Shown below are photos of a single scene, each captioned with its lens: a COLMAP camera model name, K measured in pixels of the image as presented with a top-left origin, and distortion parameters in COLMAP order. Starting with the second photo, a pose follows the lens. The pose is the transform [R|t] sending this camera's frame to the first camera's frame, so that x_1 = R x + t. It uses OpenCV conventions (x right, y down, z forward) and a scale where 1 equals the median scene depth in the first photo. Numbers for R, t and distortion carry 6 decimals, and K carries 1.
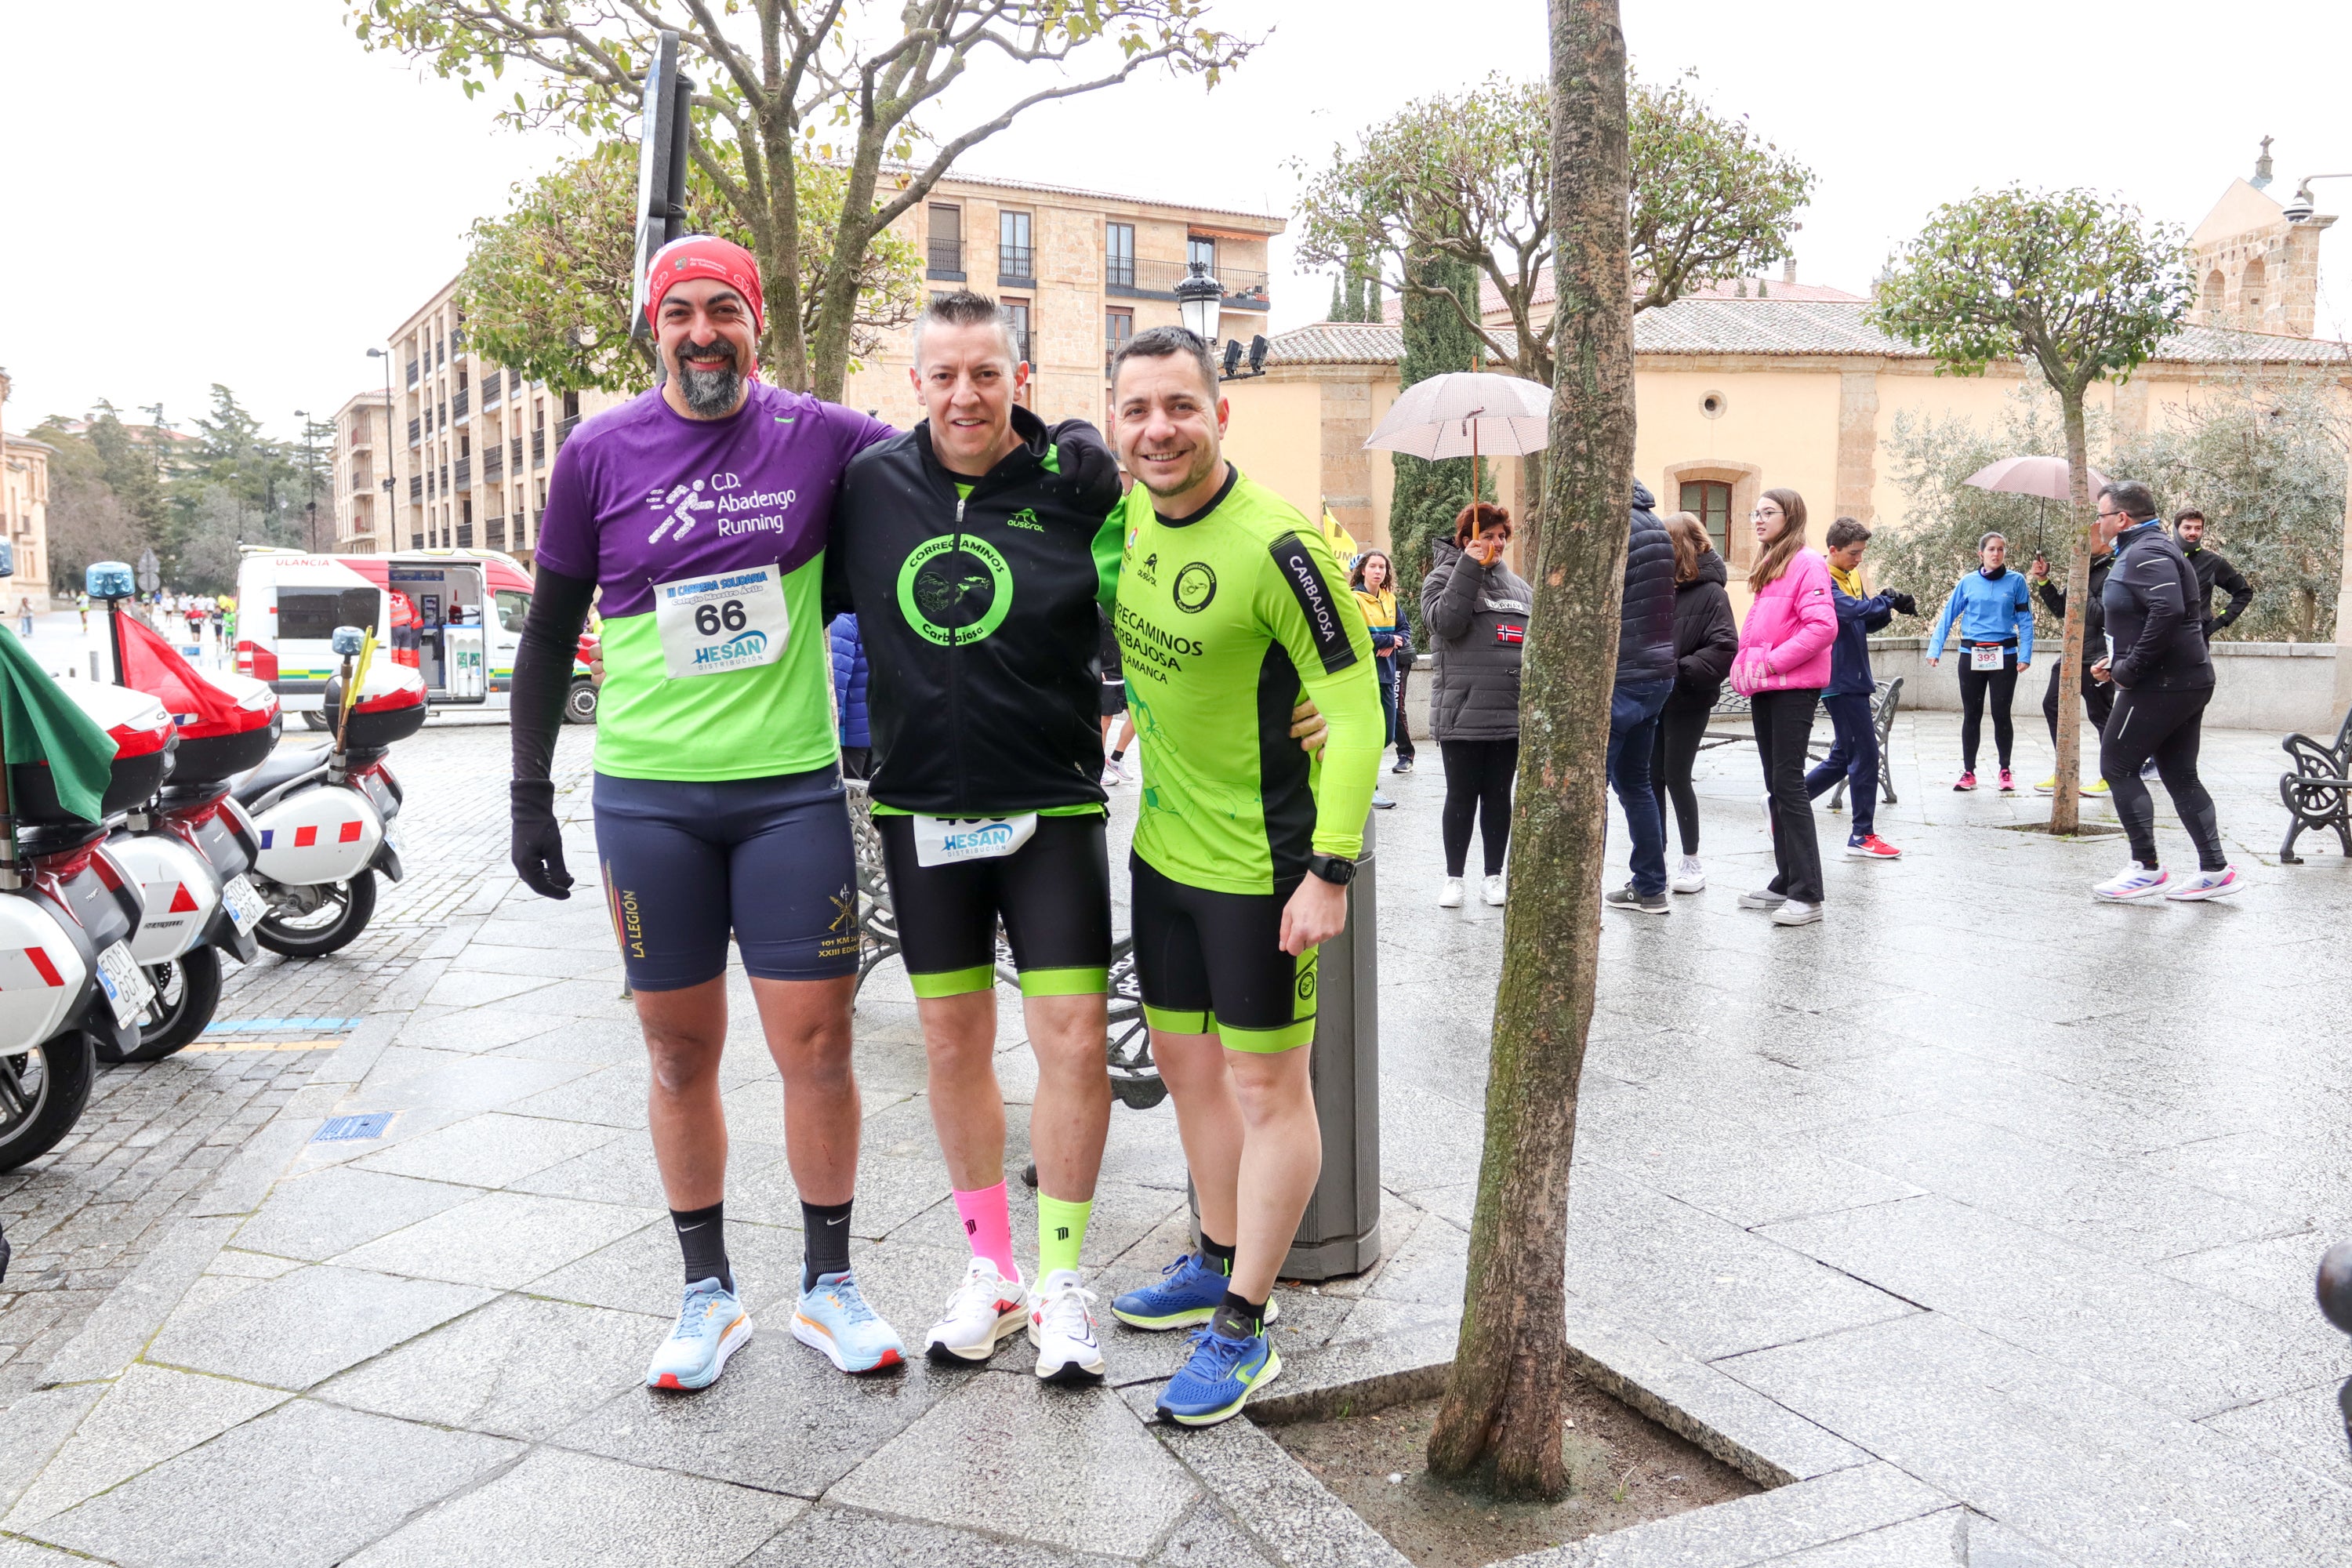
lens RADIAL K [[1834.8, 0, 1163.3], [0, 1834.8, 787.0], [0, 0, 1]] dist [-0.096093, 0.063324]
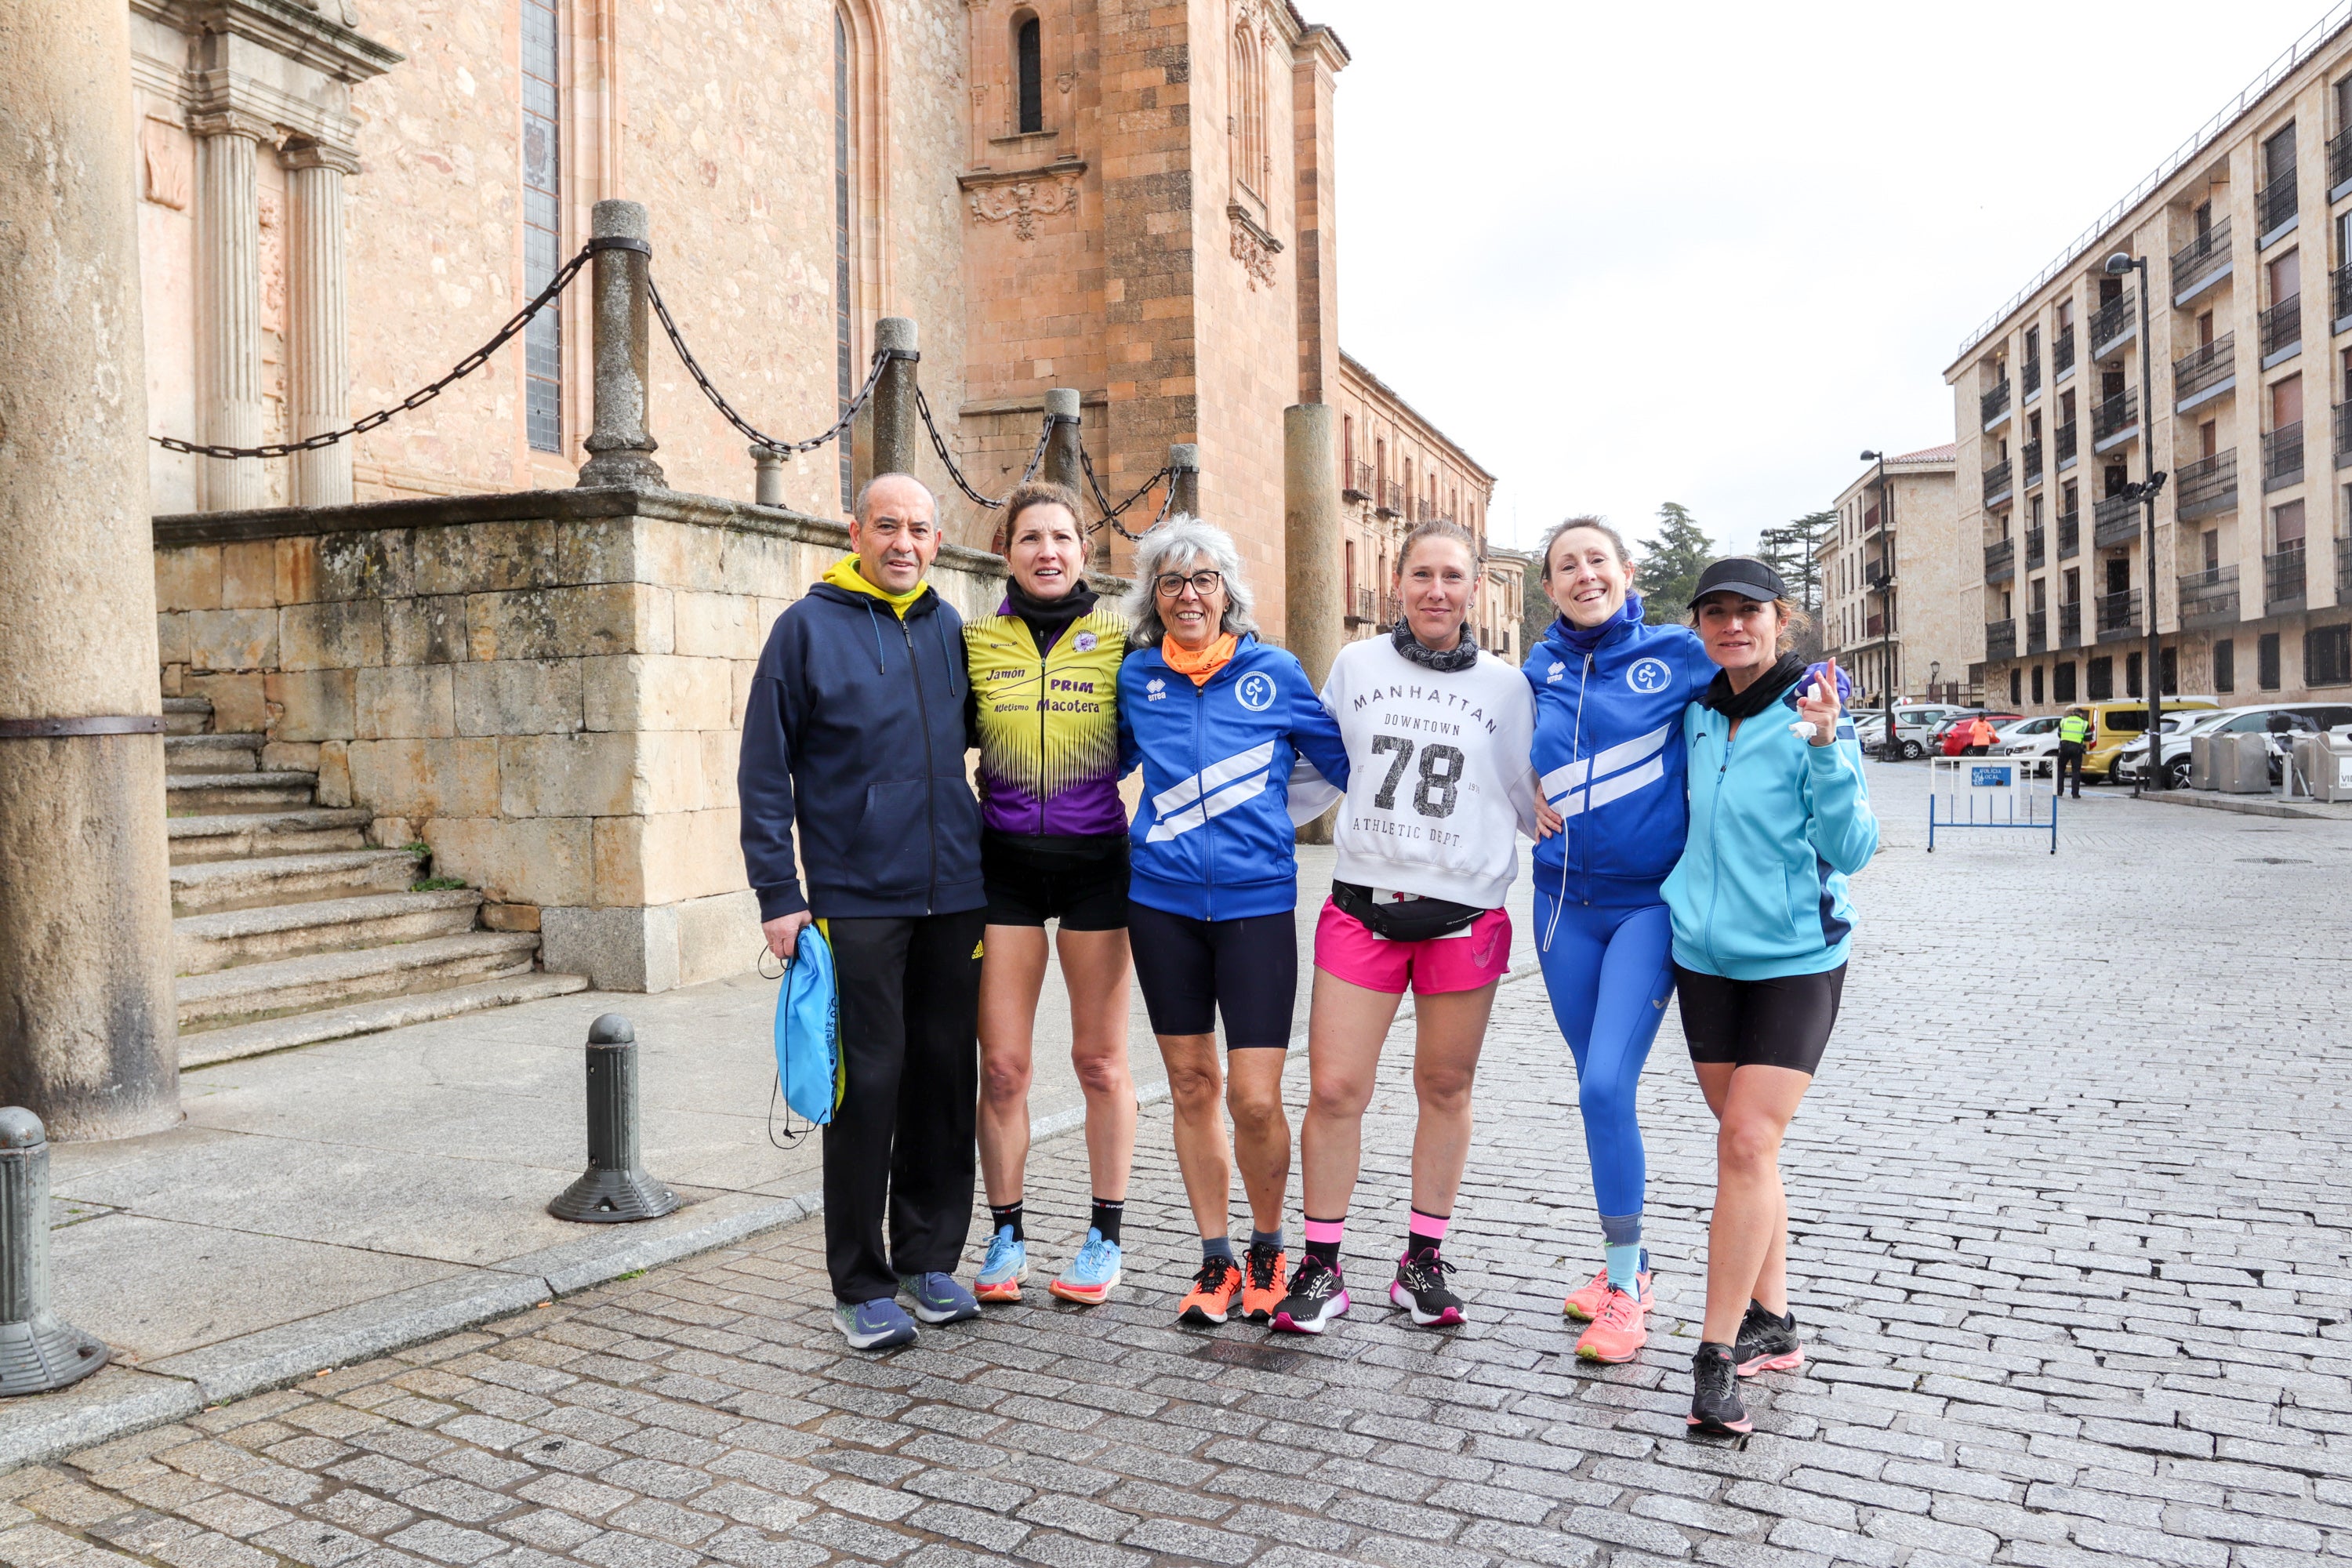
lens RADIAL K [[1834.8, 0, 1163.3], [0, 1834.8, 787.0], [0, 0, 1]] dist [-0.096093, 0.063324]
pose [[0.746486, -0.002830, -0.665395, -0.111061], [-0.046206, 0.997357, -0.056079, -0.010902], [0.663795, 0.072608, 0.744382, 0.147701]]
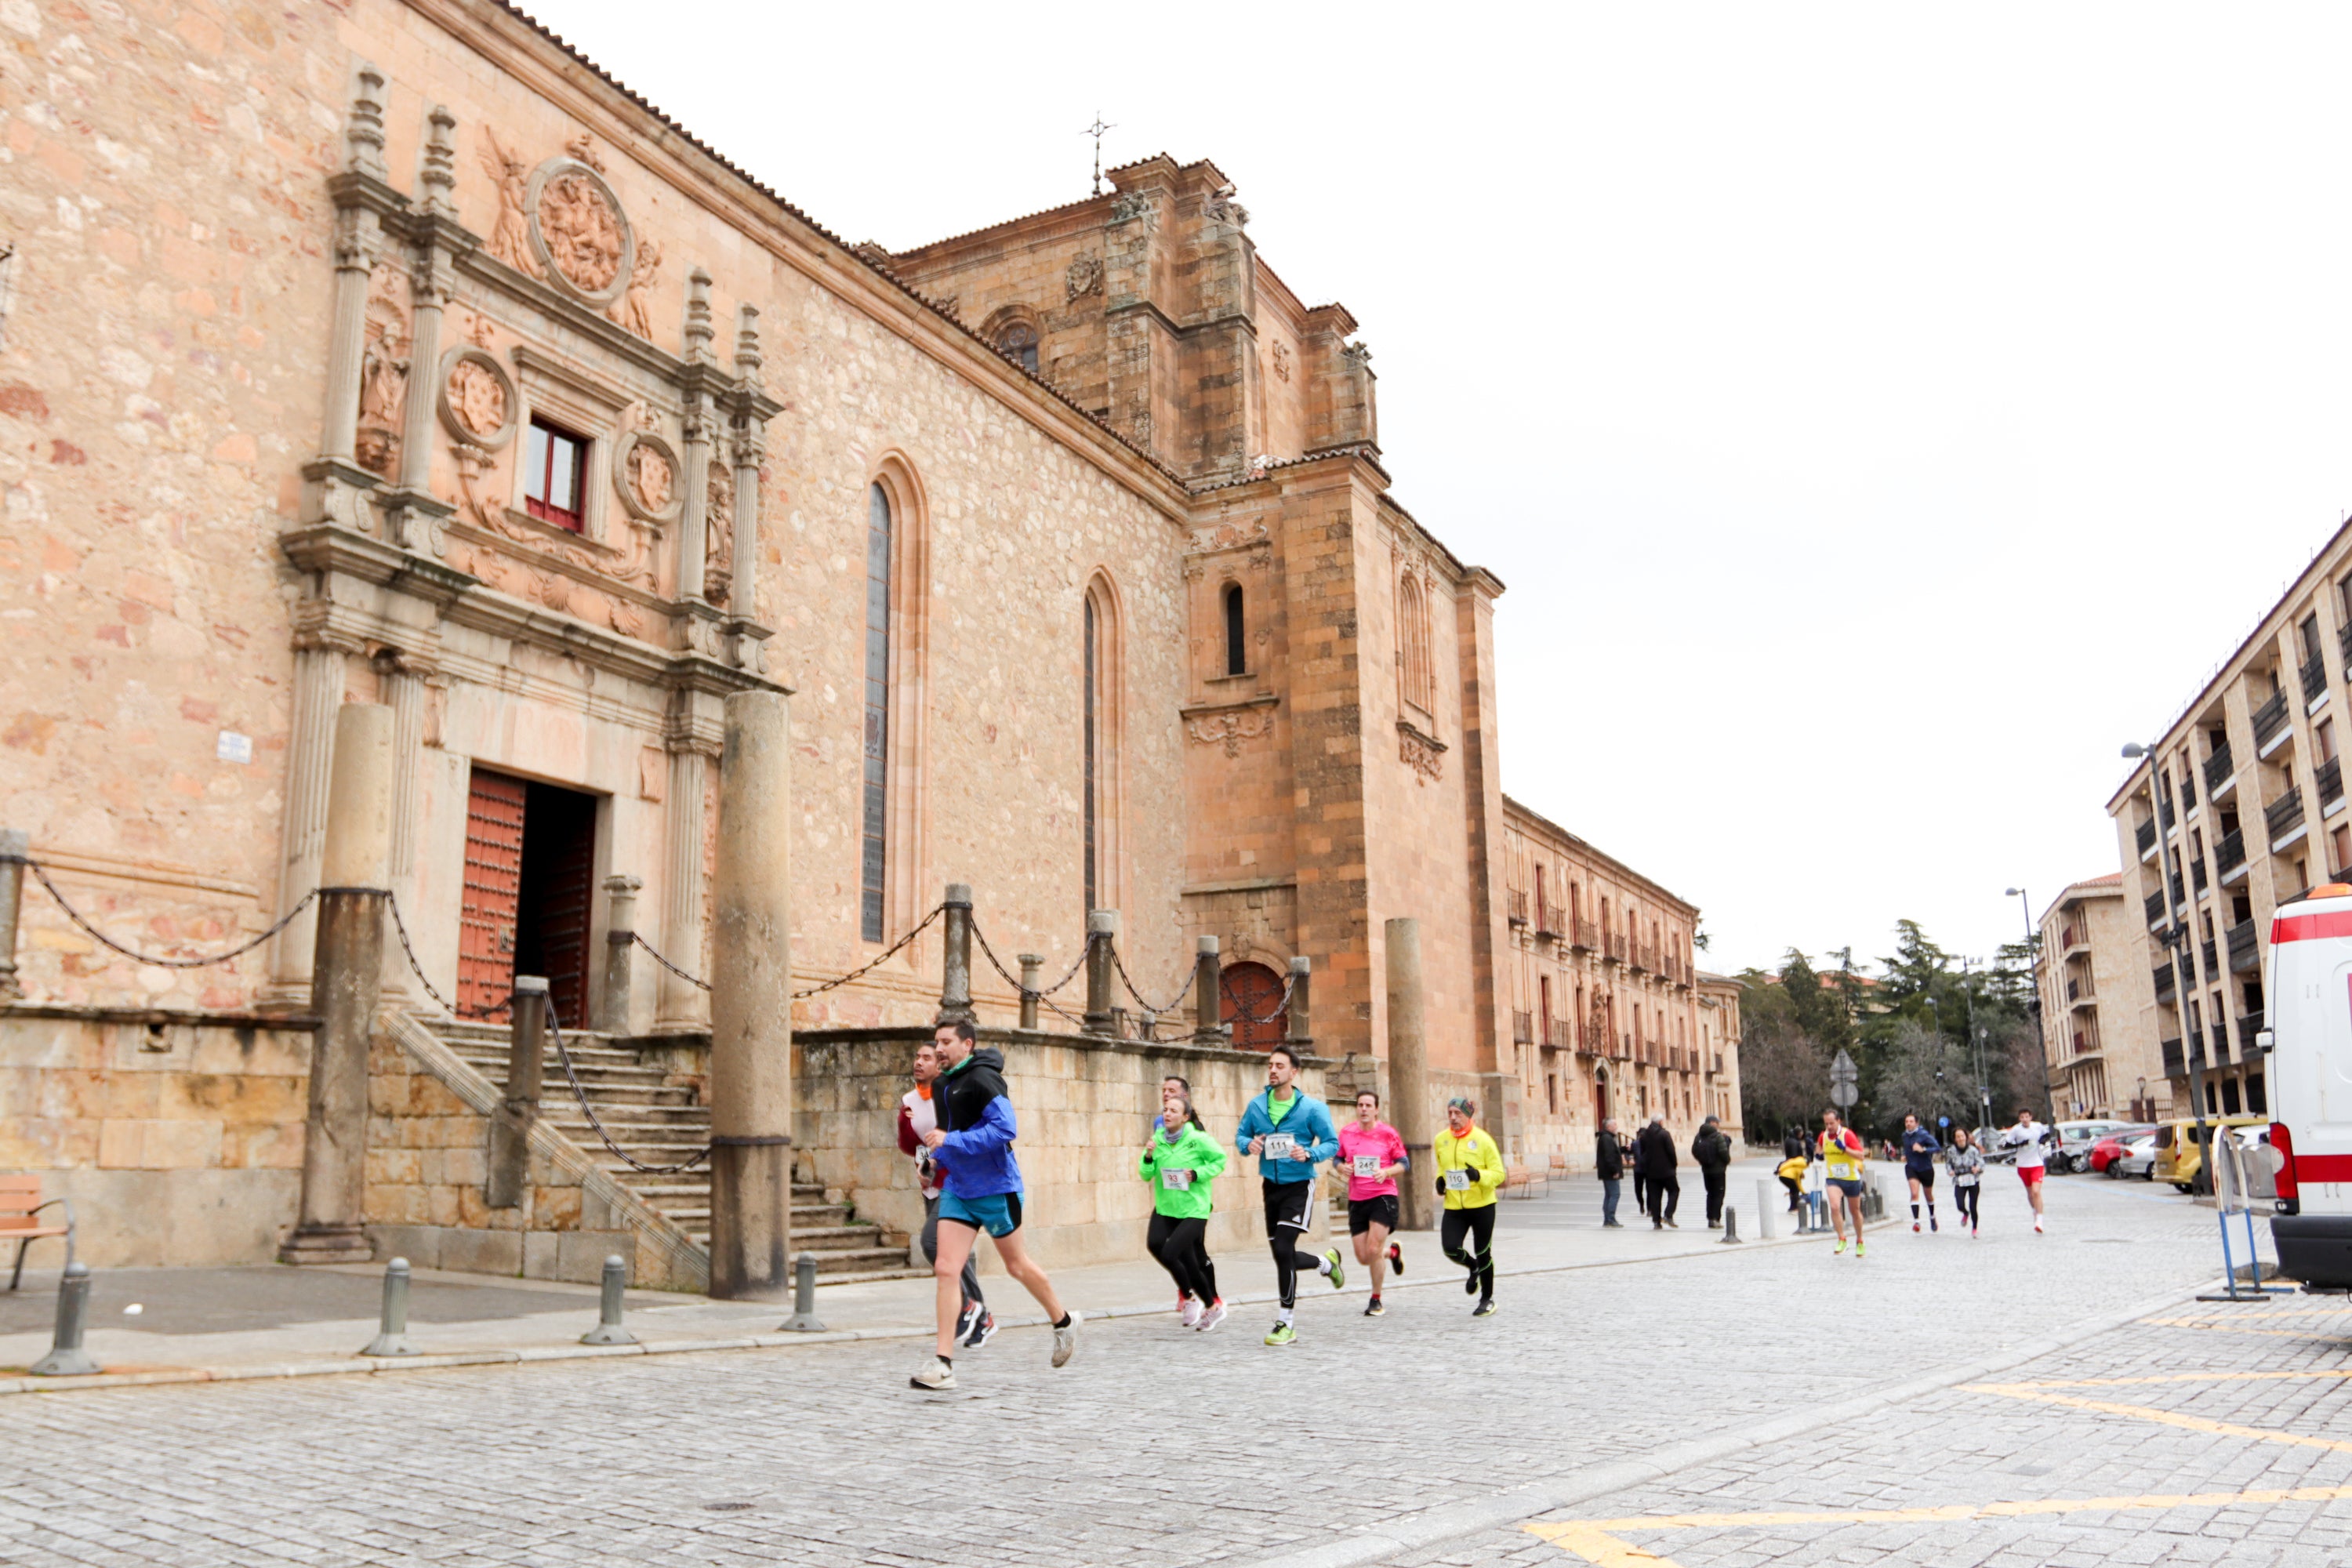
lens RADIAL K [[1834.8, 0, 1163.3], [0, 1834.8, 787.0], [0, 0, 1]] dist [-0.096093, 0.063324]
pose [[0.646575, -0.168577, -0.743991, -0.065006], [-0.062435, 0.960312, -0.271852, -0.006409], [0.760291, 0.222224, 0.610388, 0.114478]]
